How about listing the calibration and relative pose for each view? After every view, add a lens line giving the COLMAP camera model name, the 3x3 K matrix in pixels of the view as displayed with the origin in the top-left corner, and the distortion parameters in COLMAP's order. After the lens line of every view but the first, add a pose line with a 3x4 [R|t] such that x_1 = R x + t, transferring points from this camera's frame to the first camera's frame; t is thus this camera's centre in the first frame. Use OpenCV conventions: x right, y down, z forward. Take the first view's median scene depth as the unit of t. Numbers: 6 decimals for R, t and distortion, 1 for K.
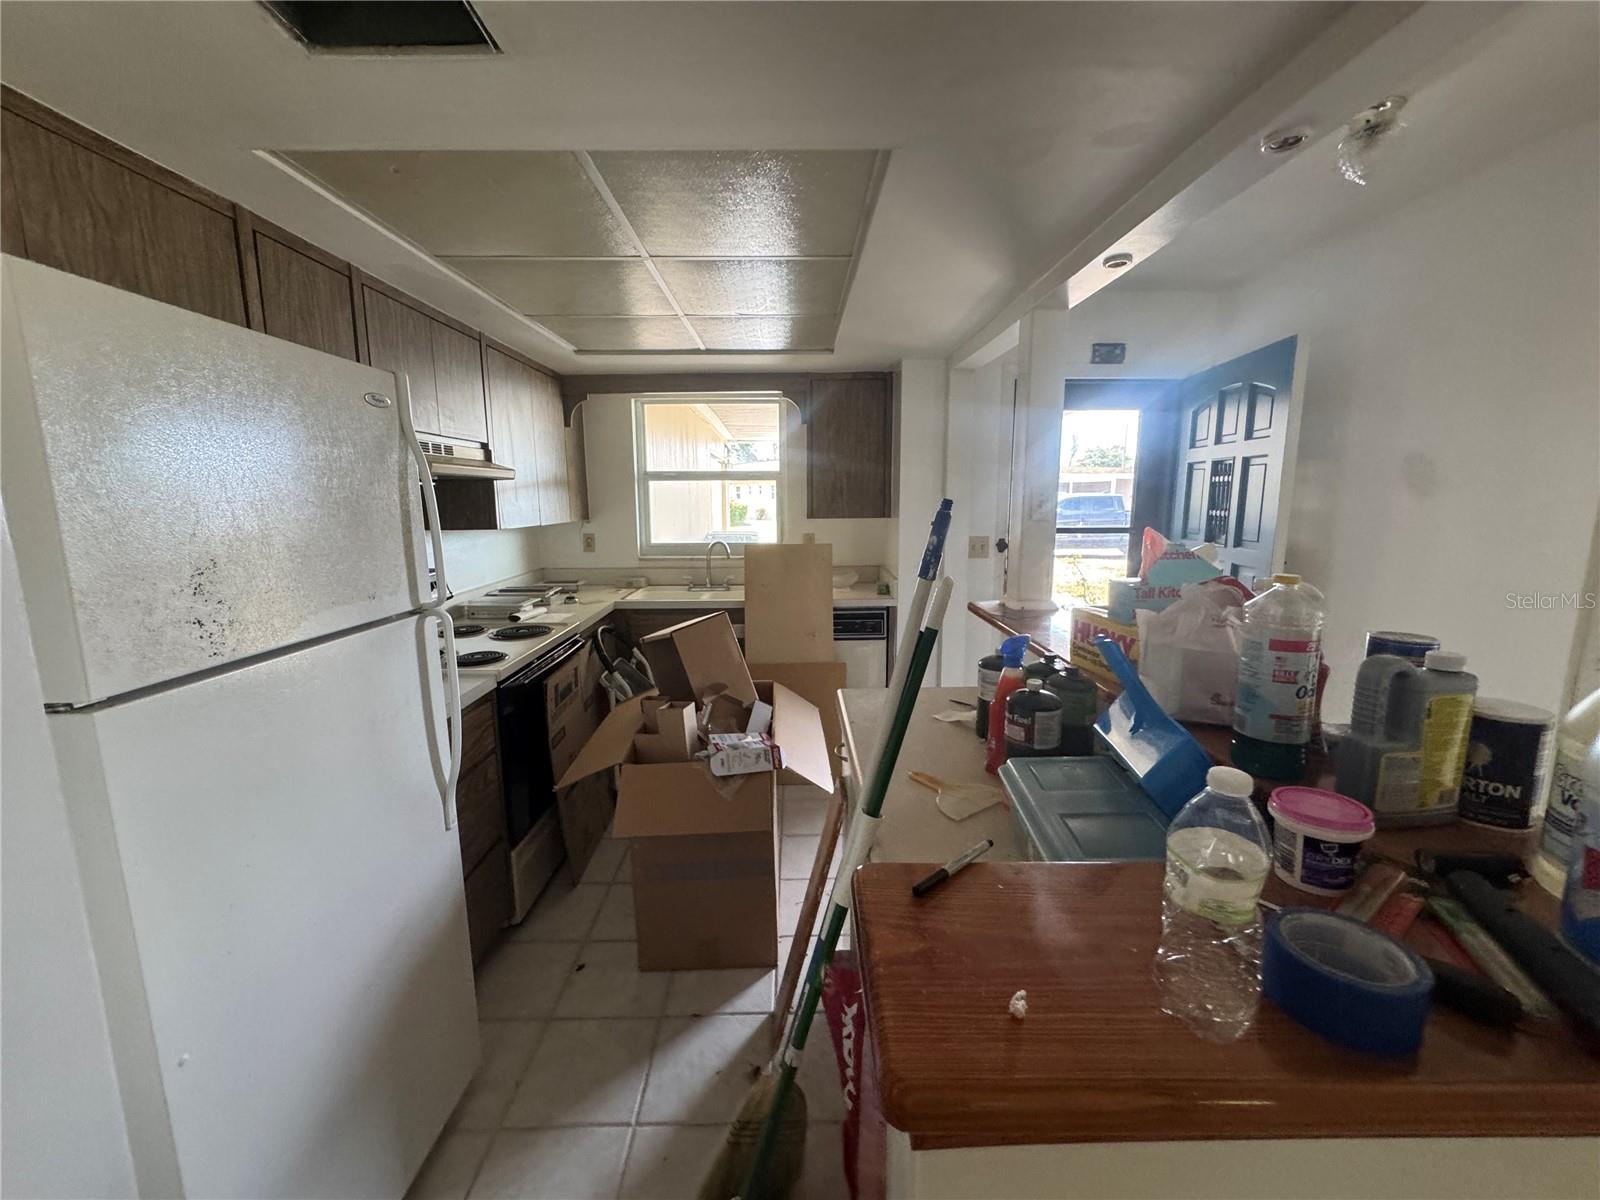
lens RADIAL K [[638.5, 0, 797.4], [0, 638.5, 600.7], [0, 0, 1]] dist [-0.006836, 0.000788]
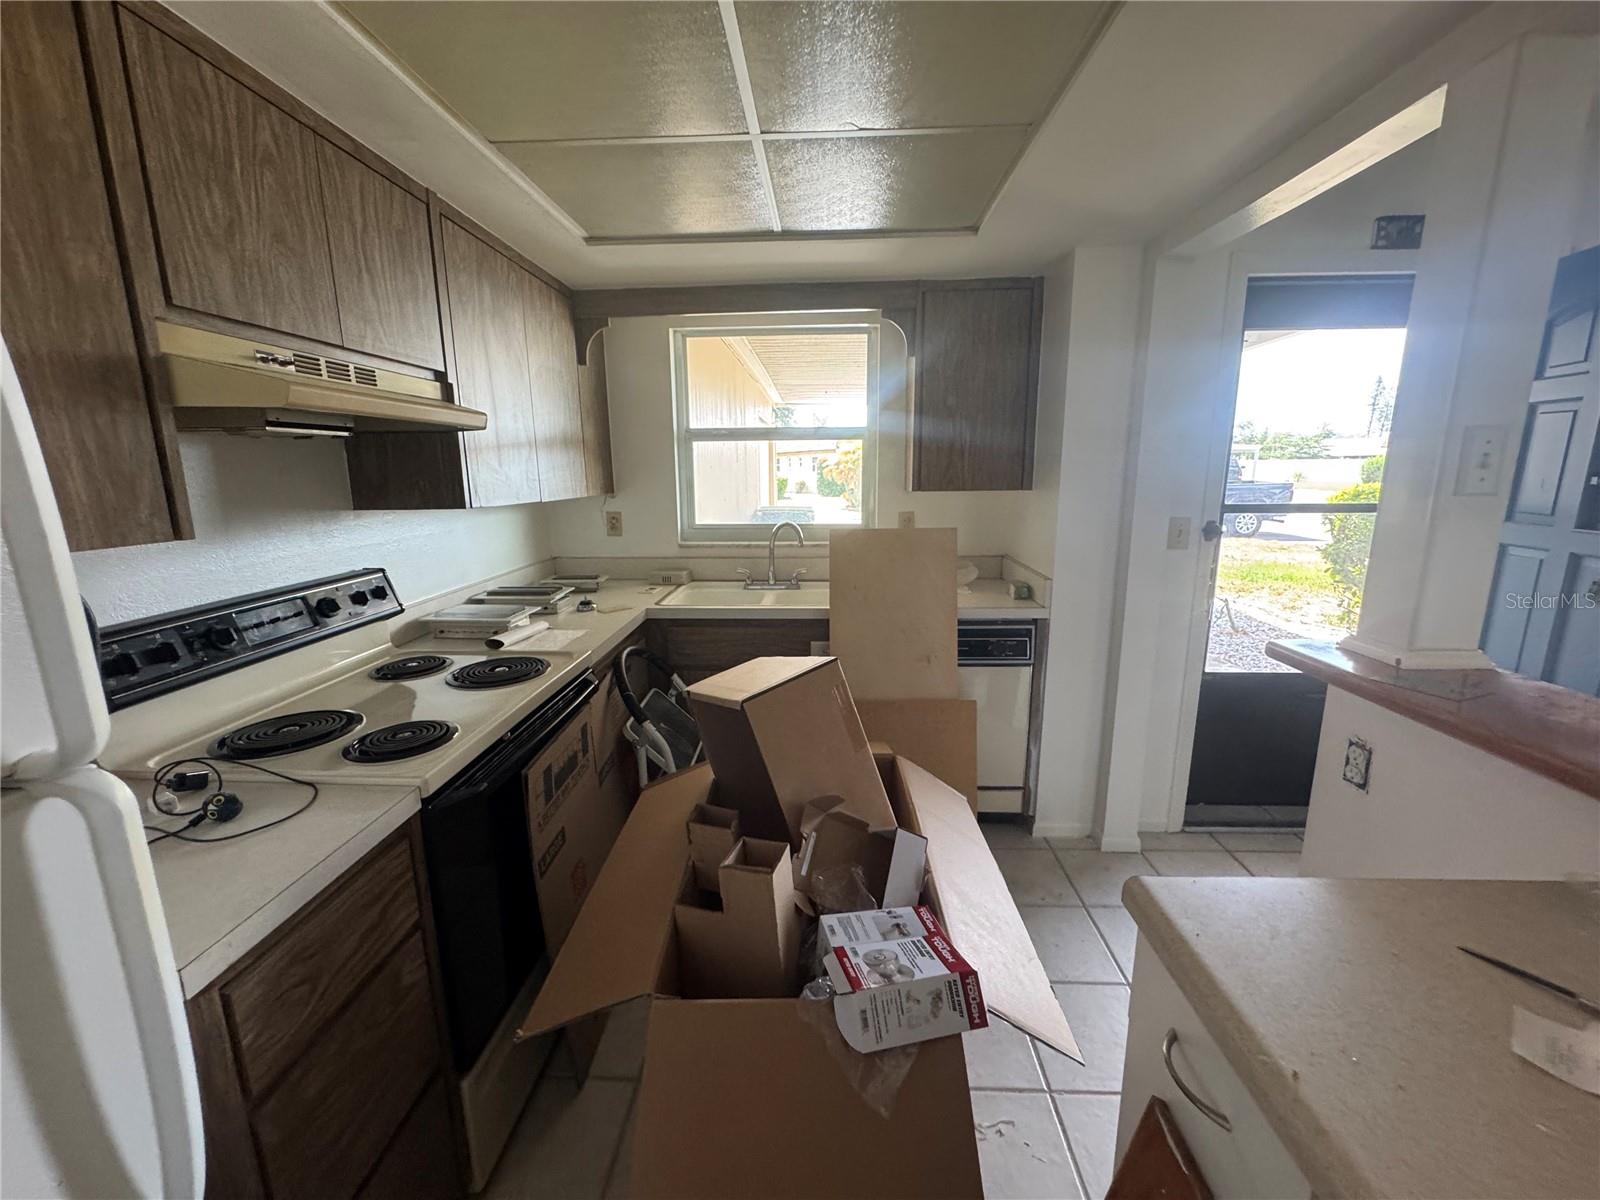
lens RADIAL K [[638.5, 0, 796.8], [0, 638.5, 597.2], [0, 0, 1]] dist [-0.006836, 0.000788]
pose [[0.998311, 0.007349, -0.057632, -0.081412], [-0.005312, 0.999359, 0.035412, -0.039420], [0.057855, -0.035047, 0.997710, 0.312659]]
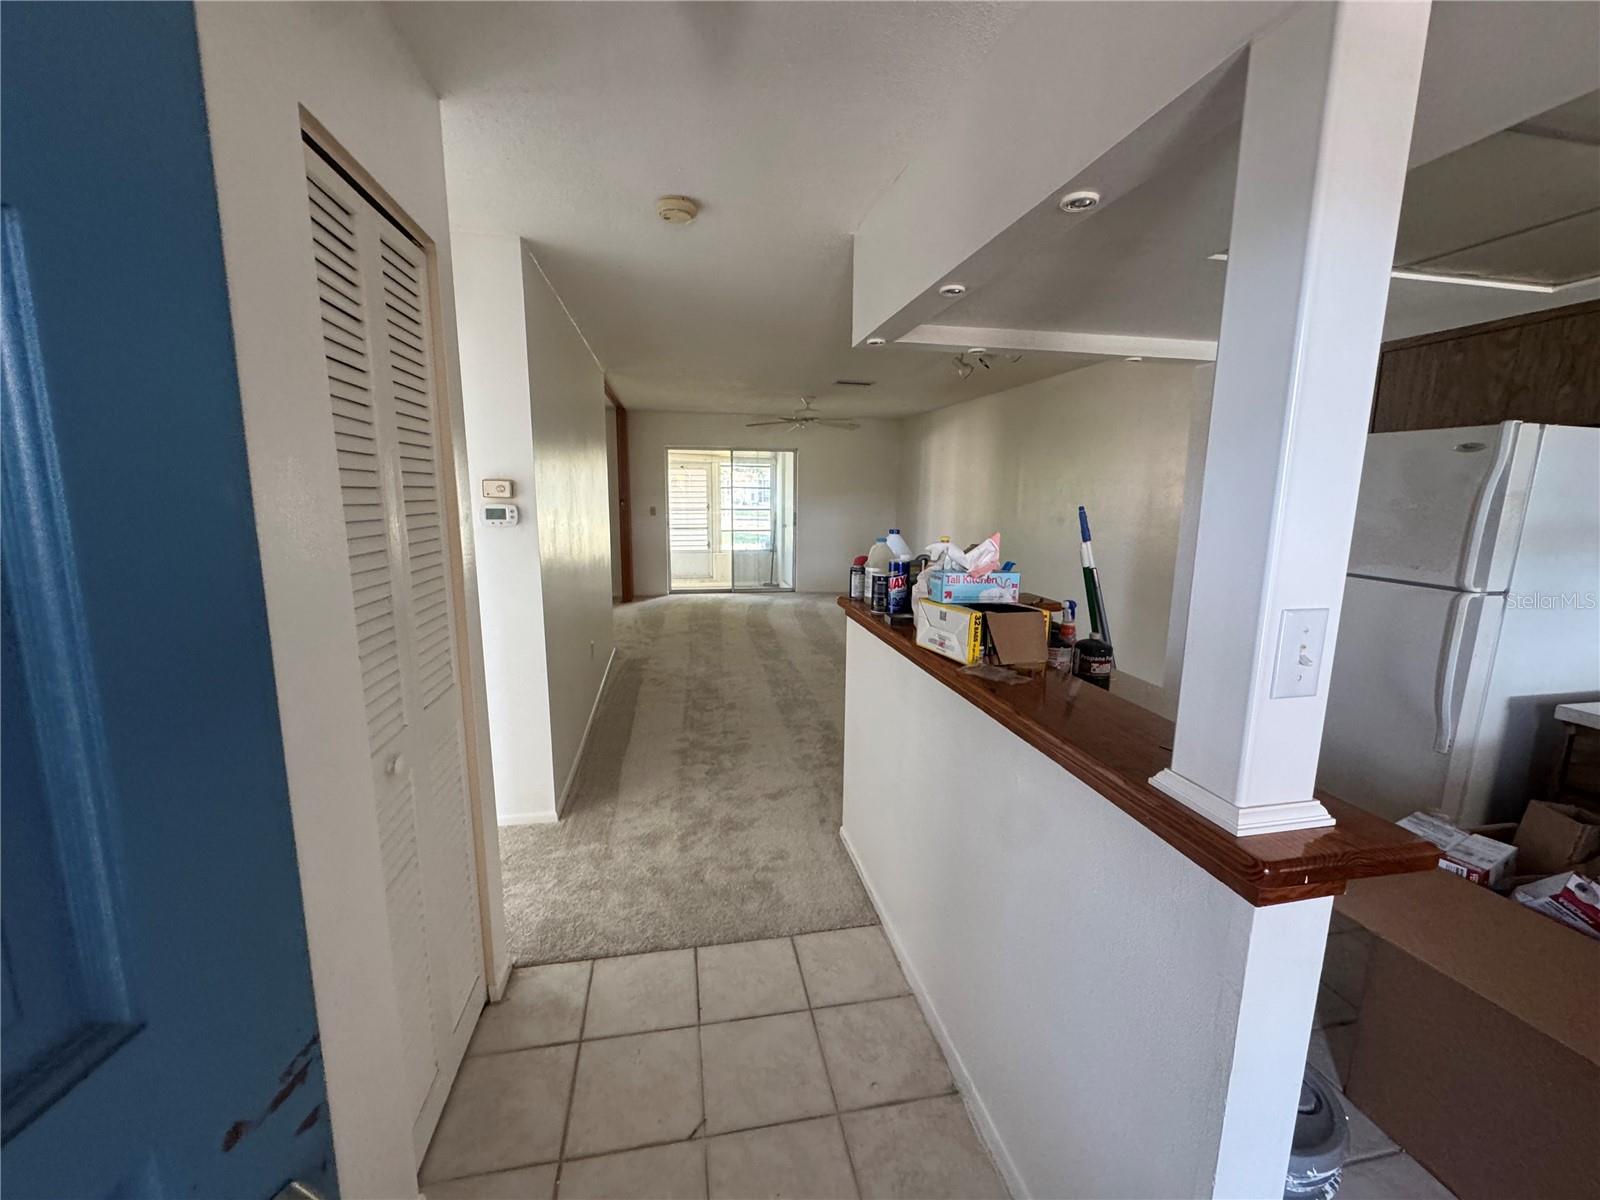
lens RADIAL K [[638.5, 0, 800.1], [0, 638.5, 597.4], [0, 0, 1]] dist [-0.006836, 0.000788]
pose [[-0.982589, 0.022989, -0.184364, 0.482689], [-0.038251, 0.946026, 0.321825, -0.158695], [0.181812, 0.323274, -0.928676, 0.886767]]
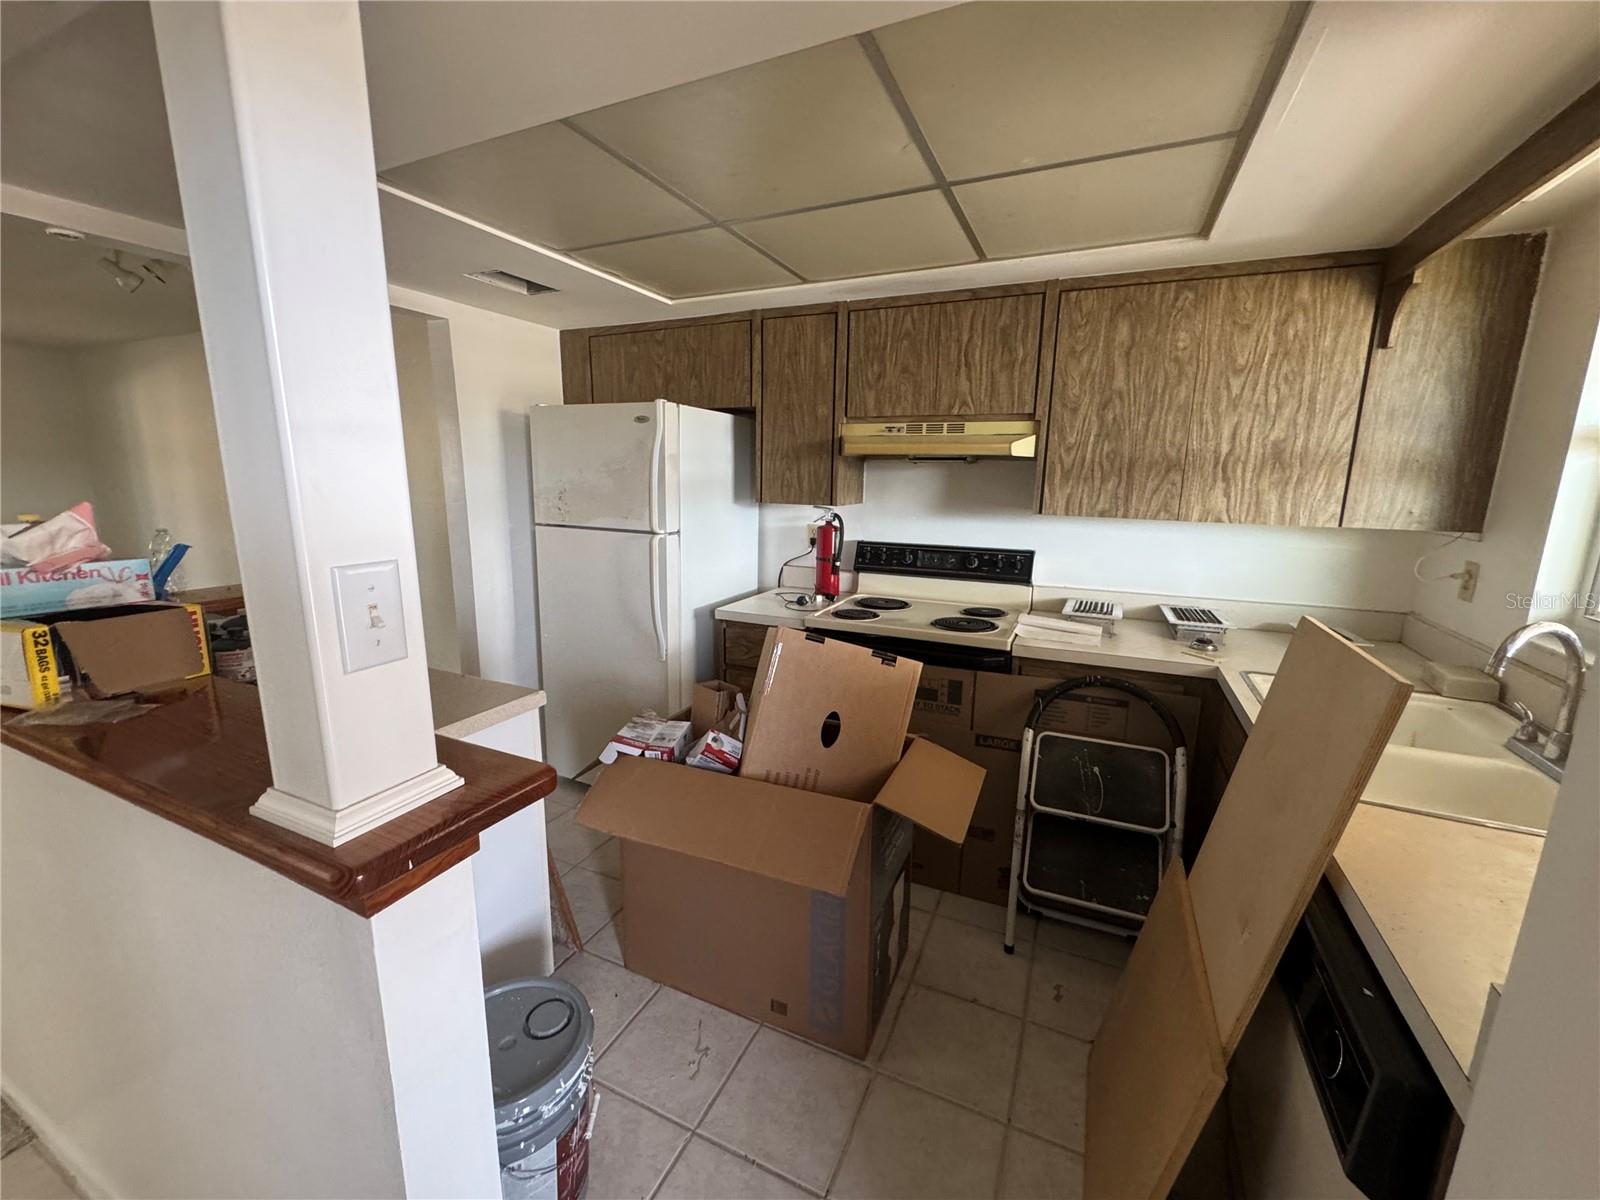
lens RADIAL K [[638.5, 0, 801.1], [0, 638.5, 597.9], [0, 0, 1]] dist [-0.006836, 0.000788]
pose [[-0.424507, 0.172646, -0.888812, 0.375768], [-0.161446, 0.951488, 0.261929, -0.150981], [0.890915, 0.254686, -0.376040, 0.907485]]
